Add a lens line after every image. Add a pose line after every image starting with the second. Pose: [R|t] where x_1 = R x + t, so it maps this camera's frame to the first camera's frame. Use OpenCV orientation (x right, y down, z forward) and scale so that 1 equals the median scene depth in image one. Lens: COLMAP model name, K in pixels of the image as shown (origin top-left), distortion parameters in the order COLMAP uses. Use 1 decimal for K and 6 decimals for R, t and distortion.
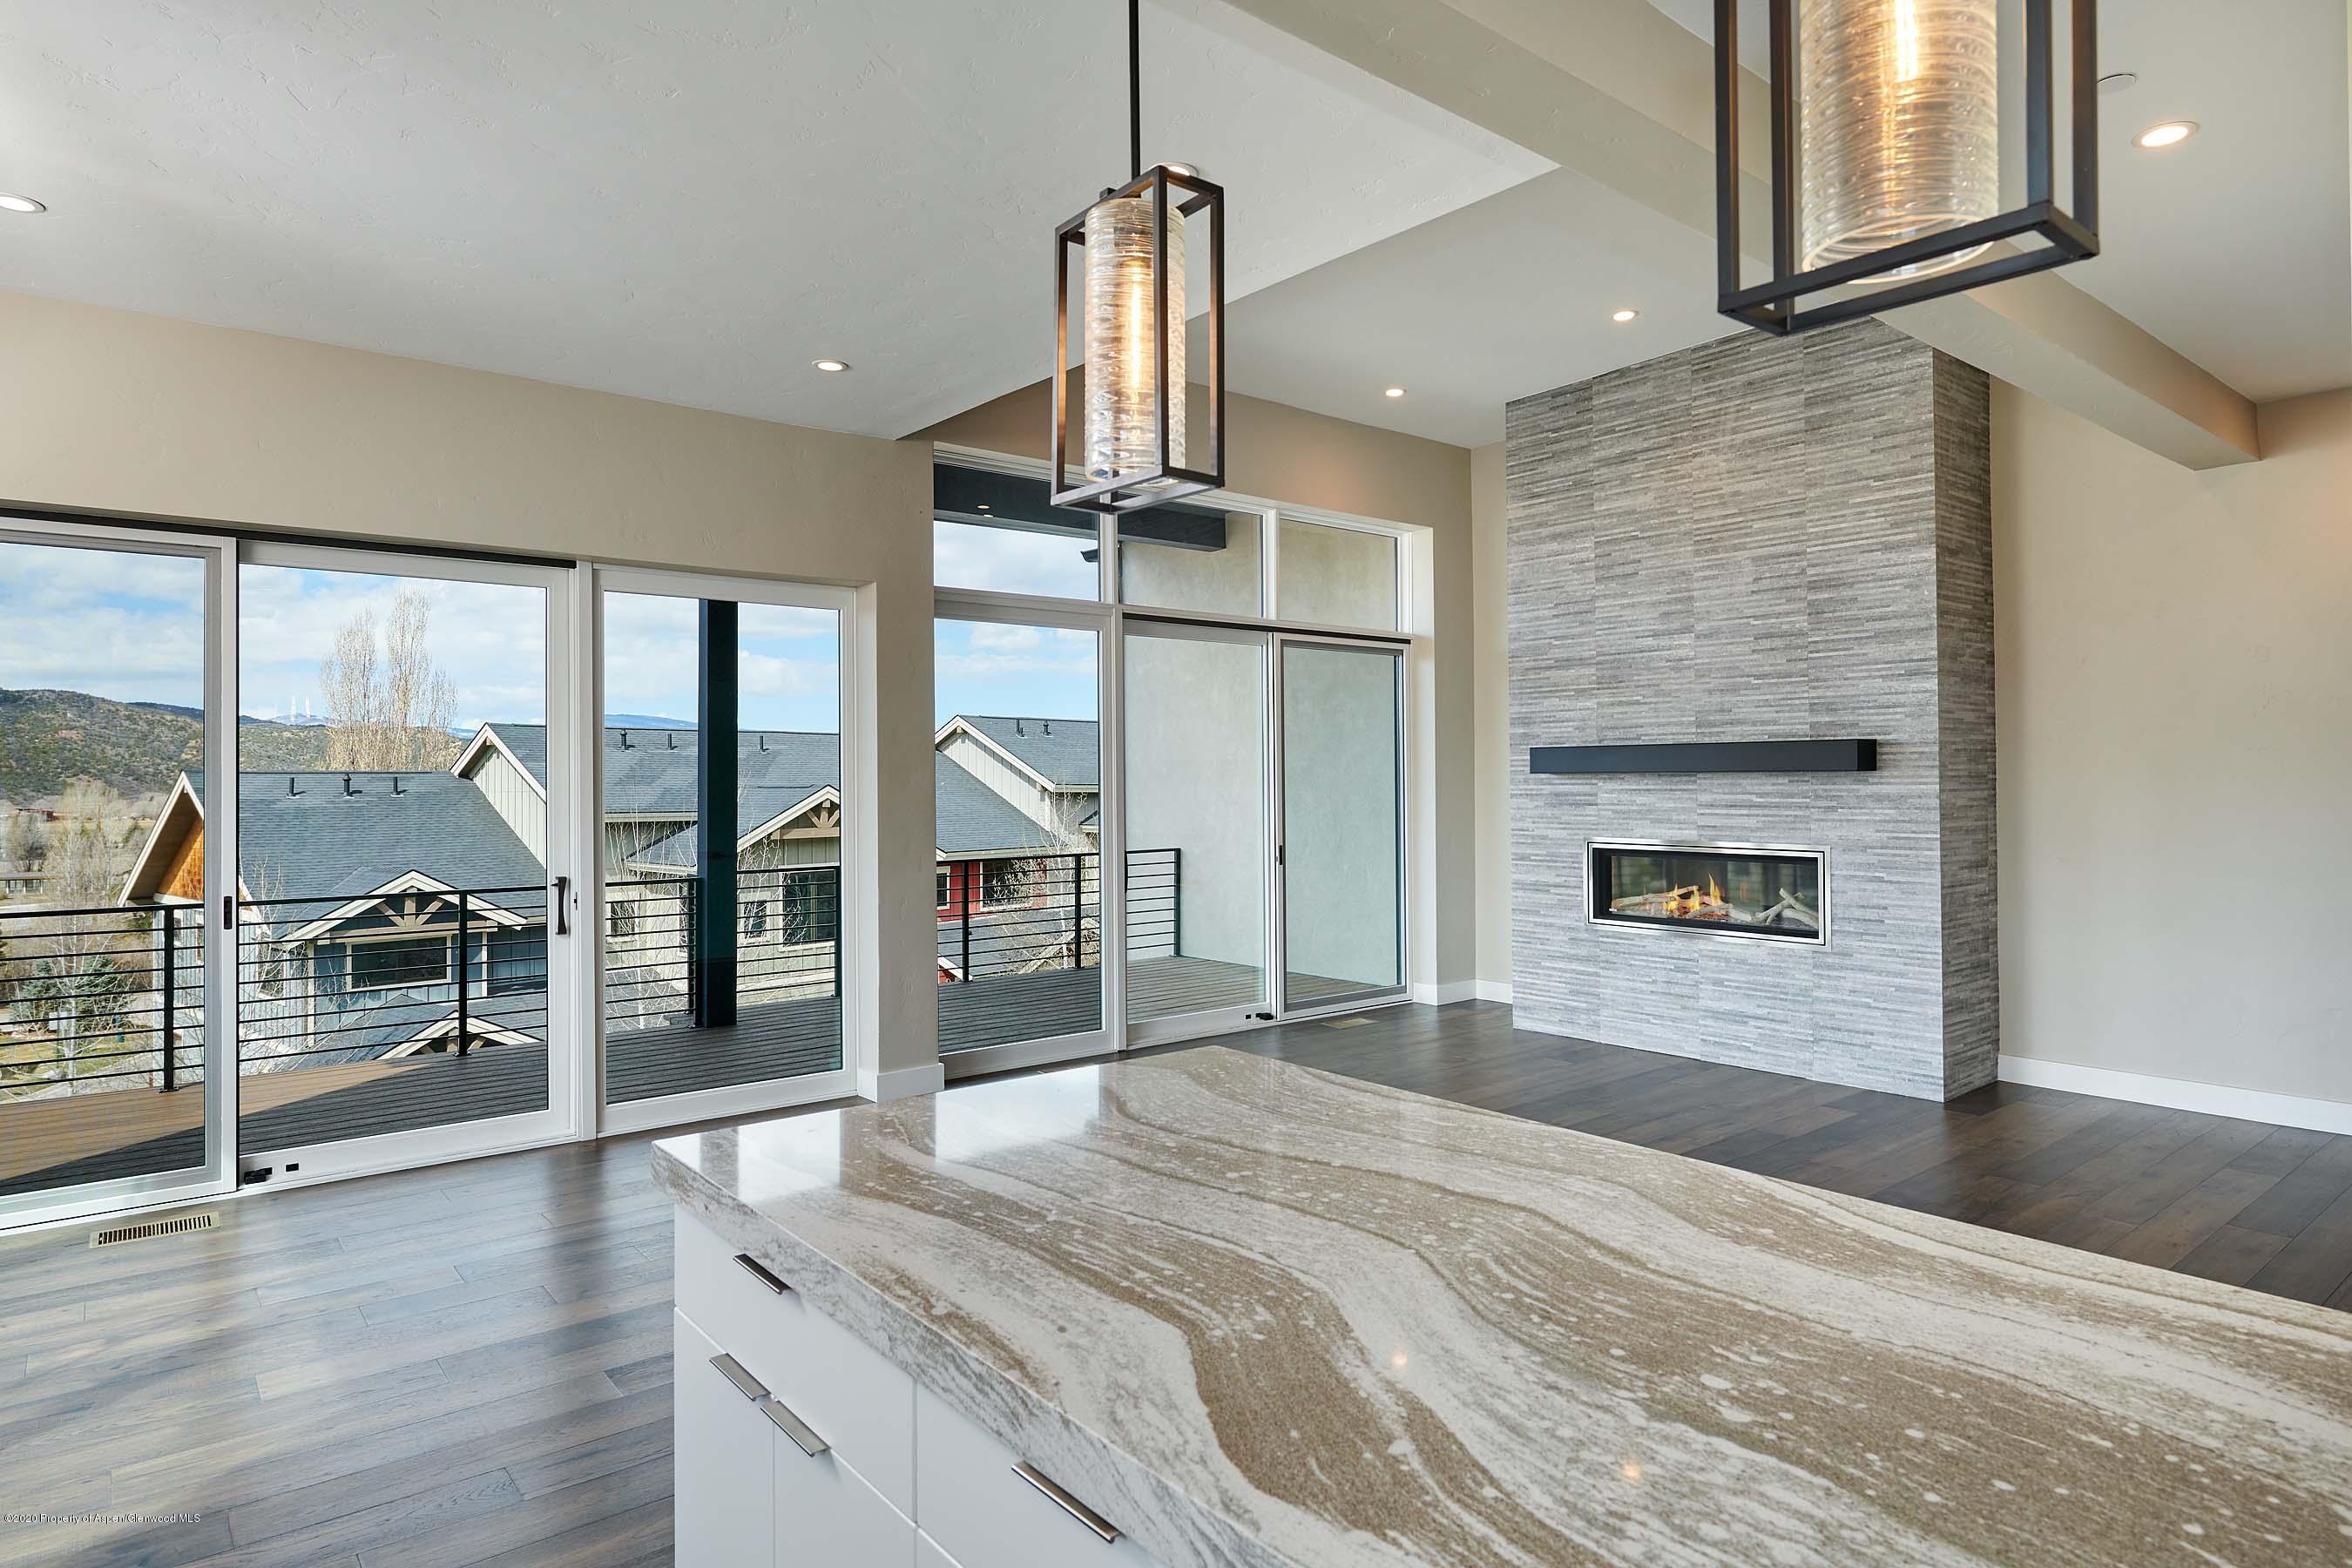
lens RADIAL K [[1348.8, 0, 1226.6], [0, 1348.8, 760.0], [0, 0, 1]] dist [0.001410, 0.001132]
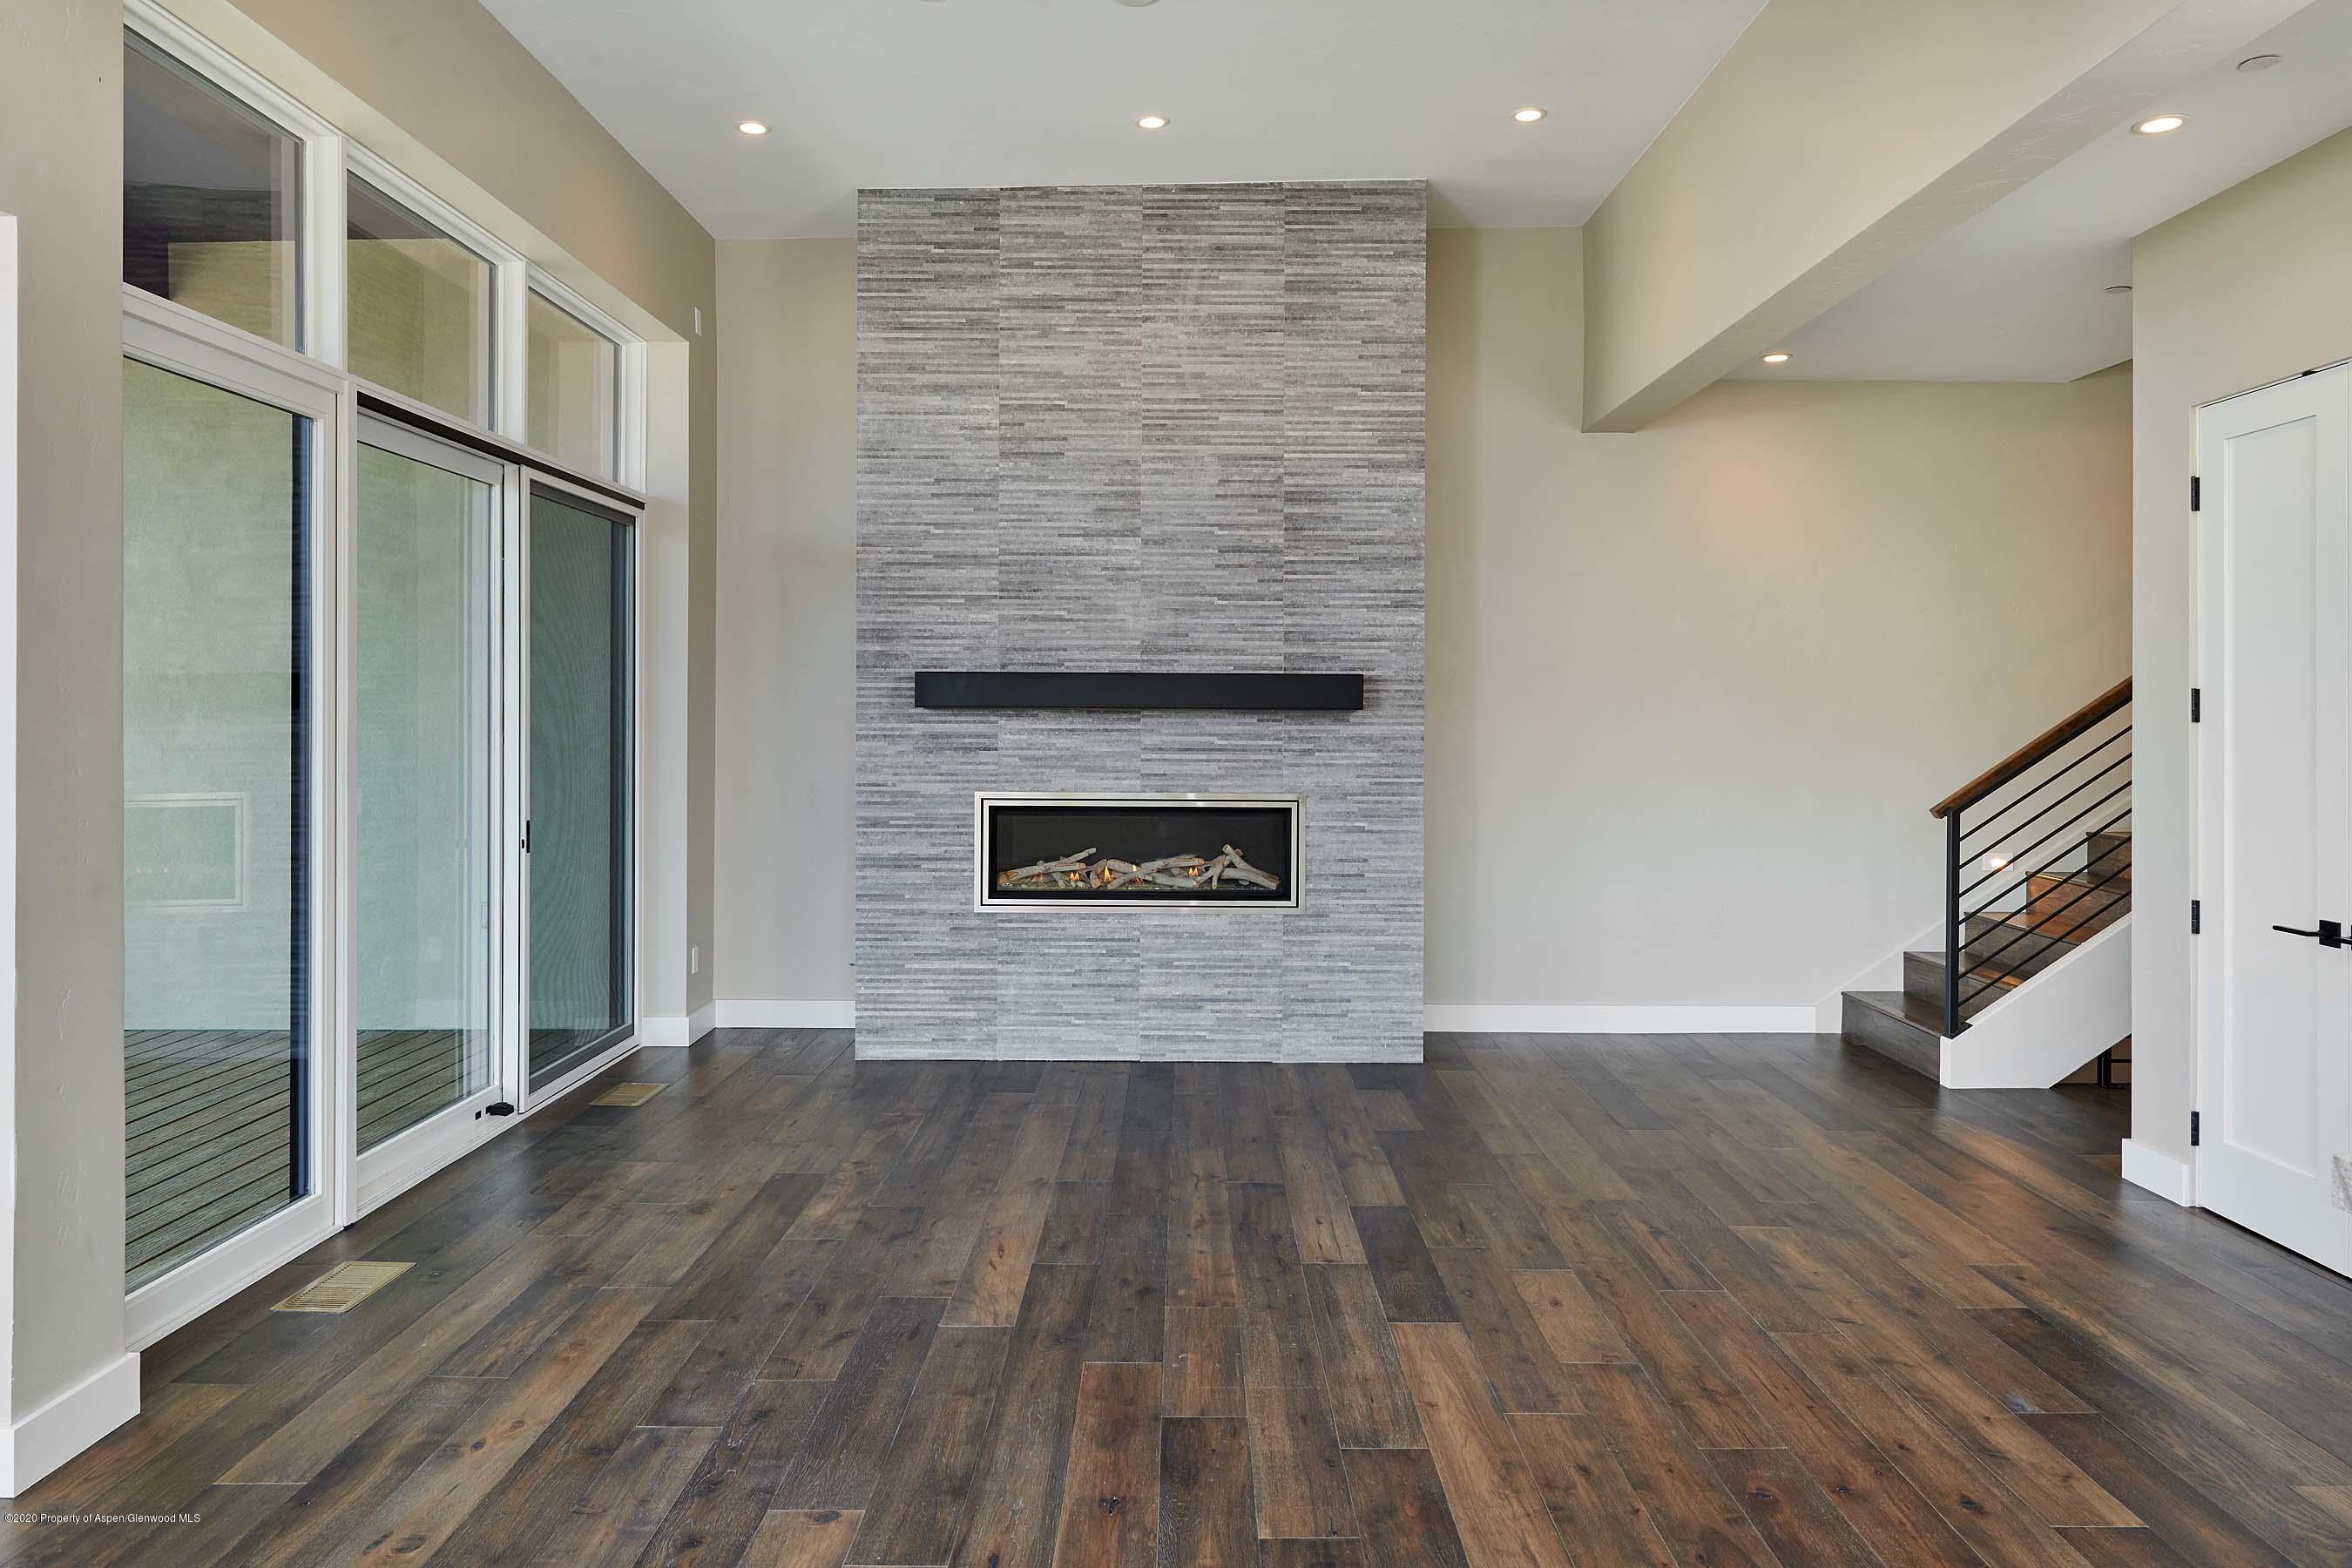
lens RADIAL K [[1551.8, 0, 1087.4], [0, 1551.8, 706.9], [0, 0, 1]] dist [0.004682, -0.004201]
pose [[0.634873, 0.014430, 0.772482, -0.400825], [-0.020111, 0.999795, -0.002148, 0.010878], [-0.772355, -0.014172, 0.635033, 0.435602]]
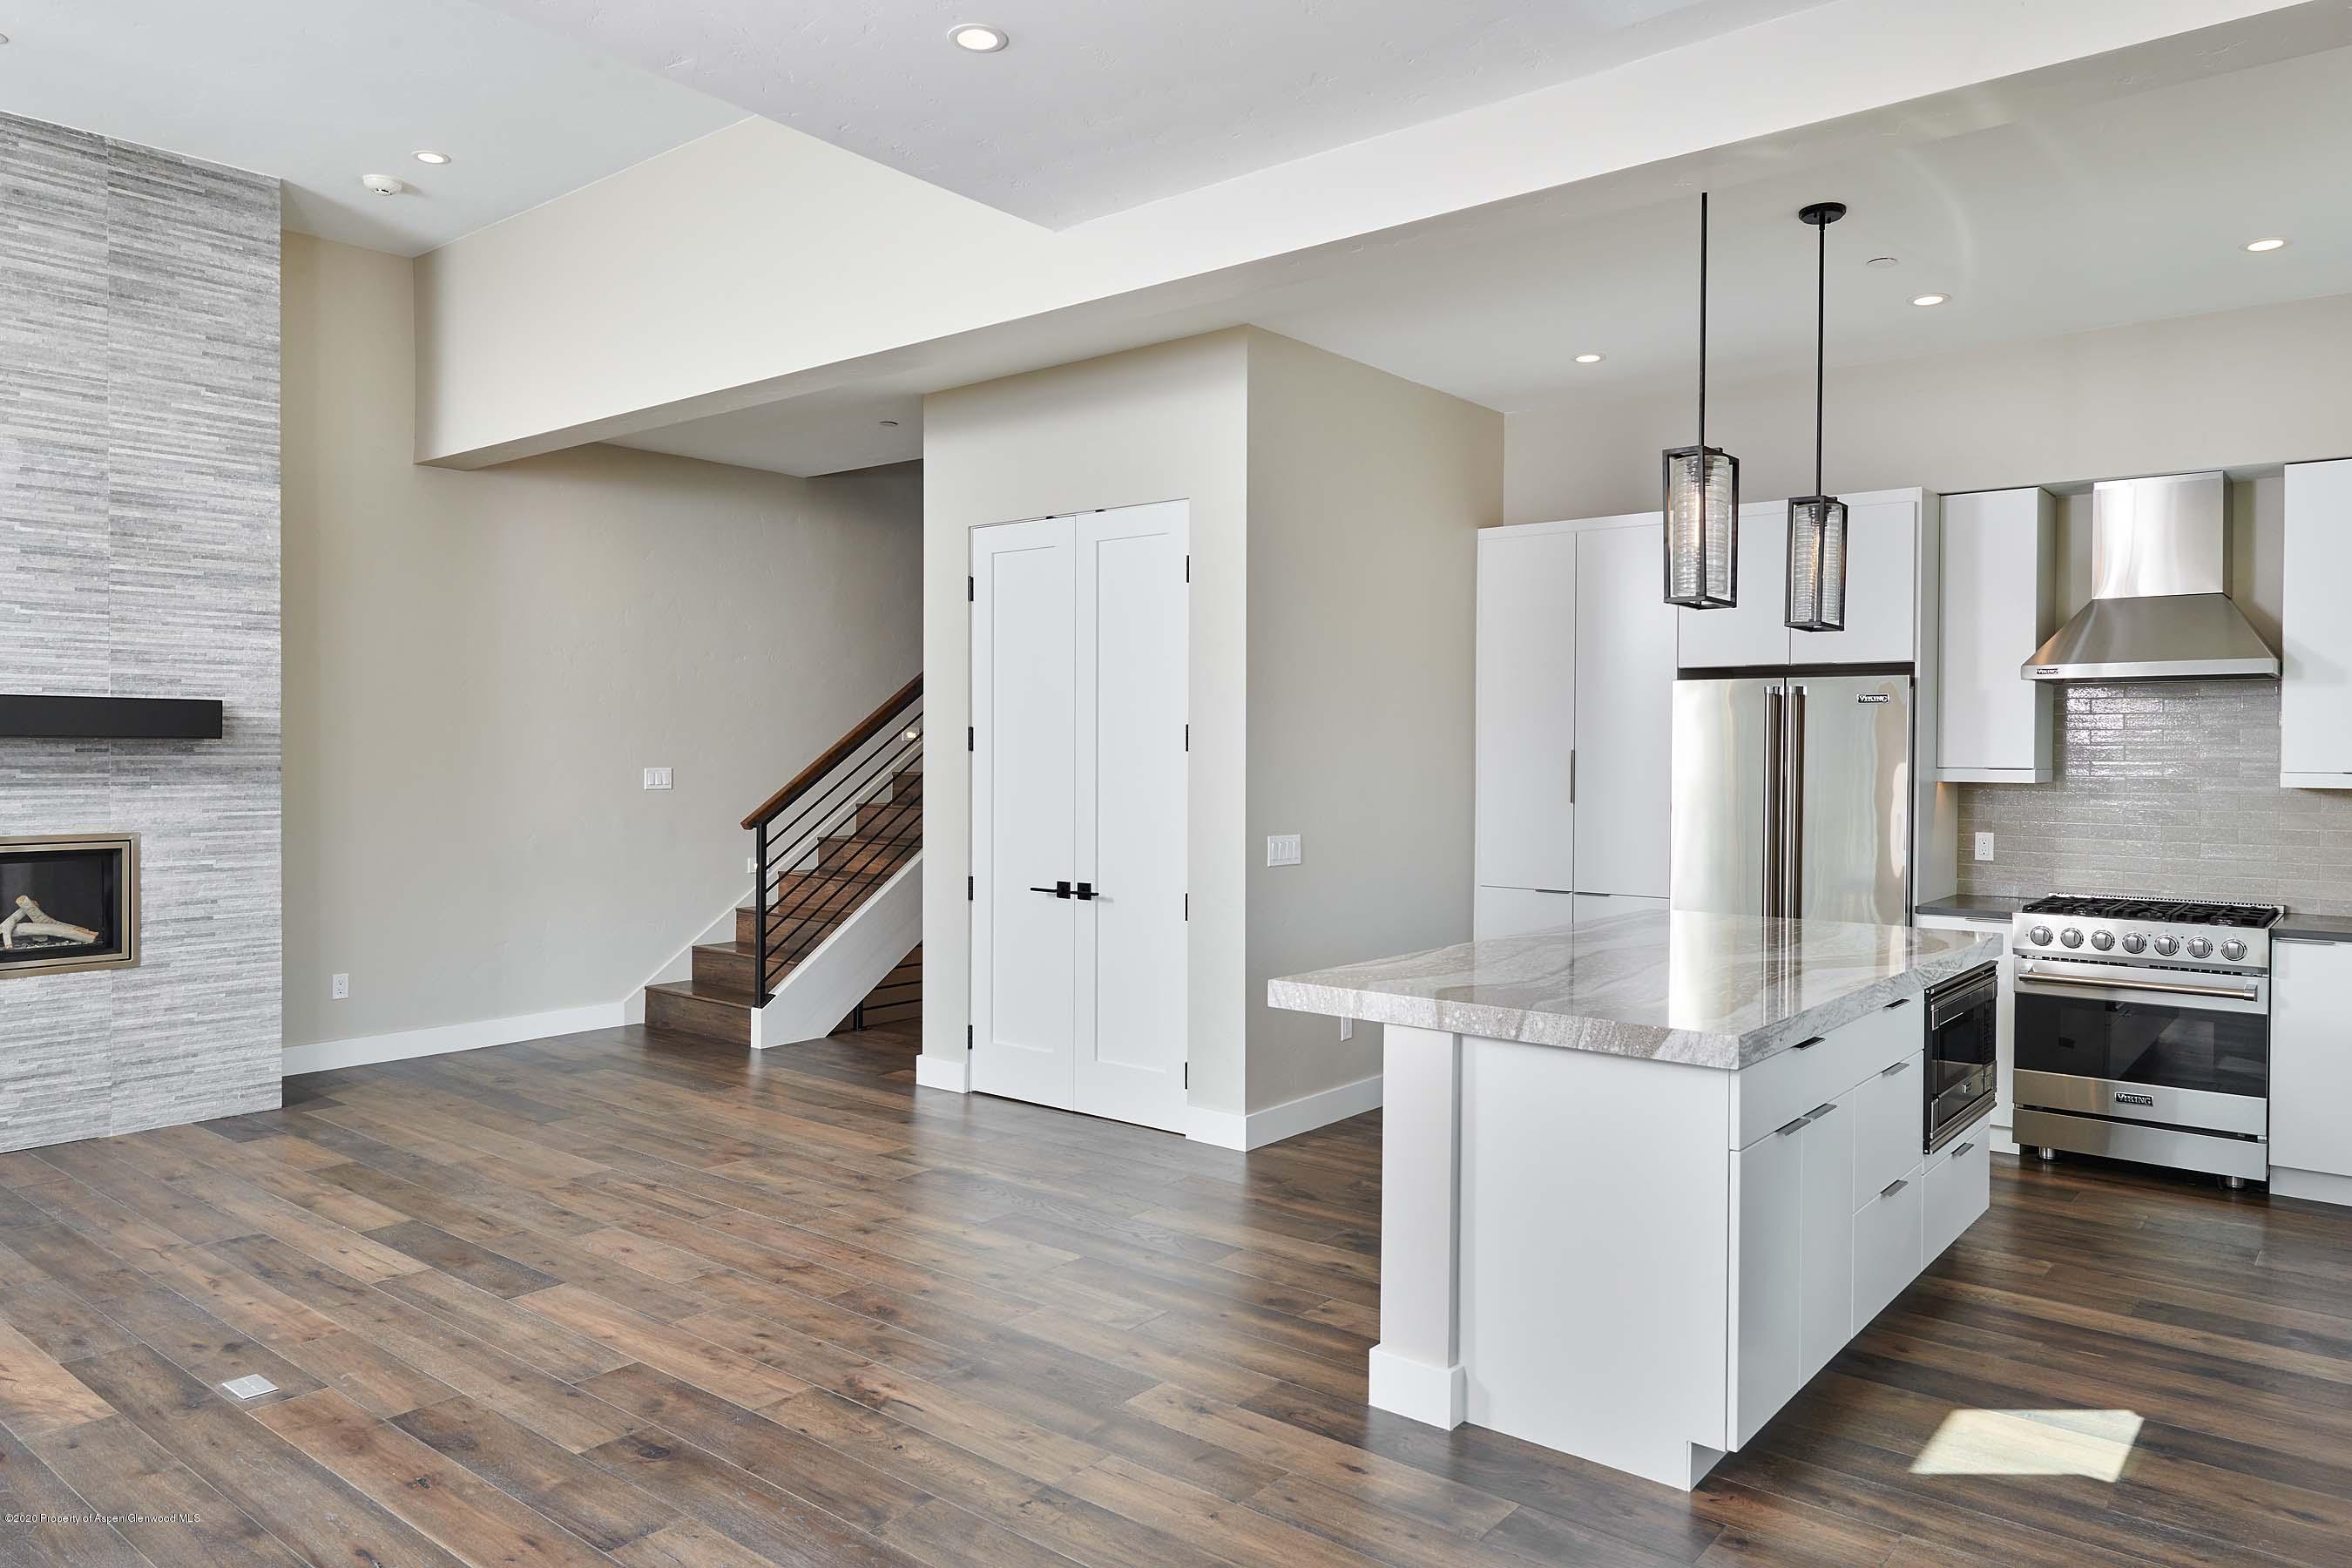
lens RADIAL K [[1551.8, 0, 1156.7], [0, 1551.8, 765.5], [0, 0, 1]] dist [0.004682, -0.004201]
pose [[-0.180739, -0.003810, 0.983524, -0.519129], [-0.016862, 0.999858, 0.000775, 0.012872], [-0.983387, -0.016444, -0.180777, 0.541370]]
